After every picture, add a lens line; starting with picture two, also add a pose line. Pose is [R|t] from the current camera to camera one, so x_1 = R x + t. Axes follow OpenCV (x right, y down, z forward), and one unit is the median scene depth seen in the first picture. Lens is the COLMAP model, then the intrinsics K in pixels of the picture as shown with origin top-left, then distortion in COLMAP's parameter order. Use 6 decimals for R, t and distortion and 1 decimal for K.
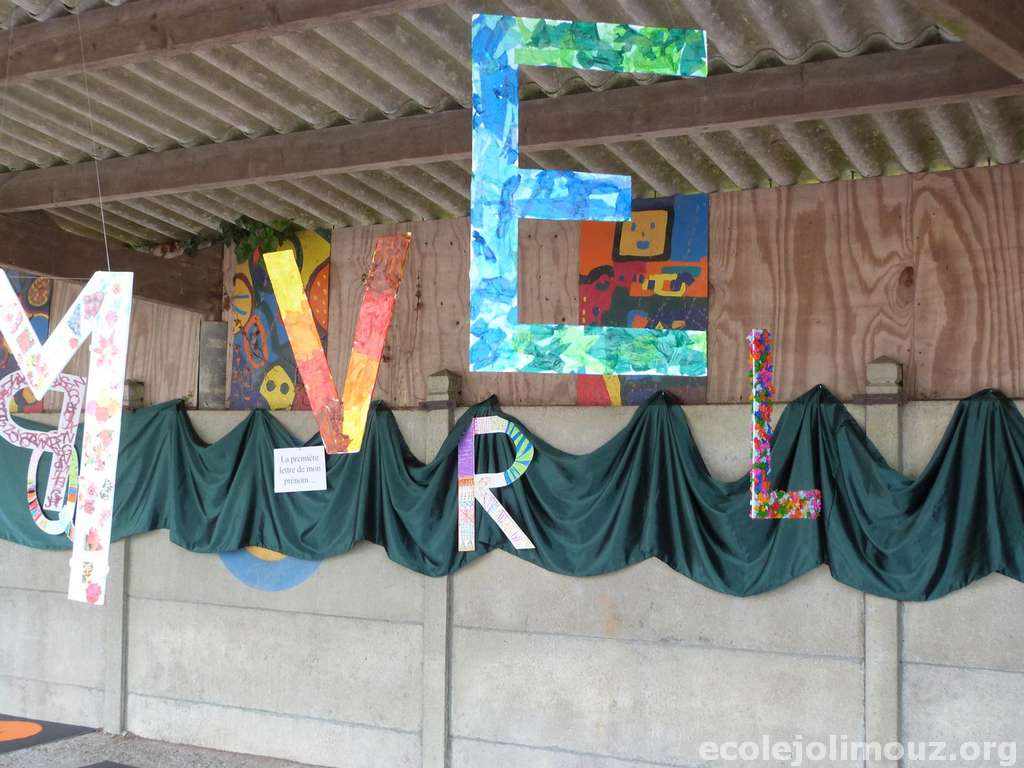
lens RADIAL K [[1391.0, 0, 509.5], [0, 1391.0, 367.6], [0, 0, 1]] dist [-0.026192, 0.010296]
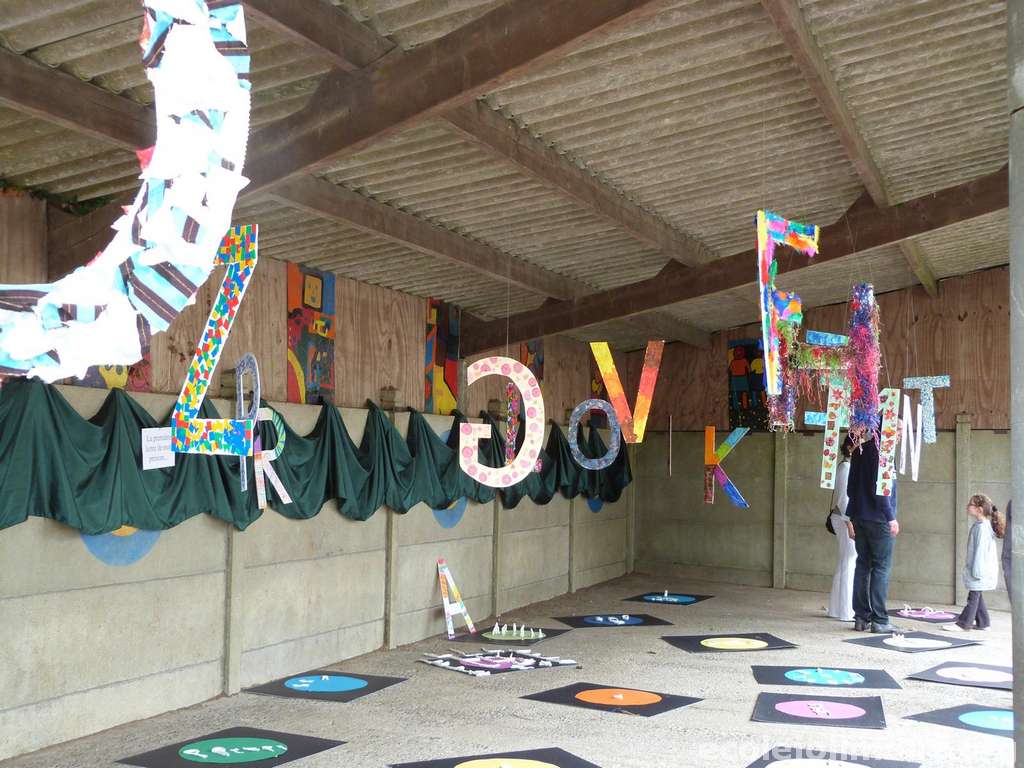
lens RADIAL K [[1310.0, 0, 512.0], [0, 1310.0, 384.0], [0, 0, 1]] dist [-0.010833, 0.041923]
pose [[-0.154981, 0.039263, 0.987137, -1.326459], [-0.081492, 0.995297, -0.052382, 0.060215], [-0.984551, -0.088562, -0.151052, 0.979004]]
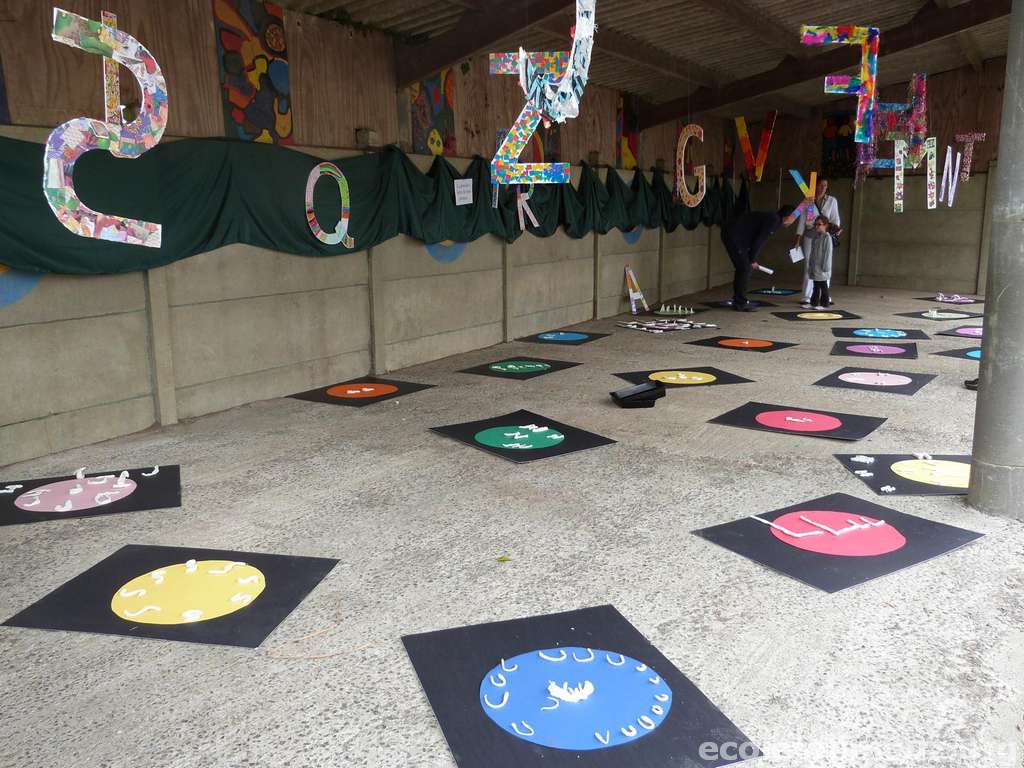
lens RADIAL K [[915.8, 0, 512.0], [0, 915.8, 384.0], [0, 0, 1]] dist [-0.018623, 0.015039]
pose [[-0.003292, -0.200816, 0.979623, -1.487057], [-0.056147, 0.978120, 0.200320, 0.083437], [-0.998417, -0.054344, -0.014495, 1.039047]]
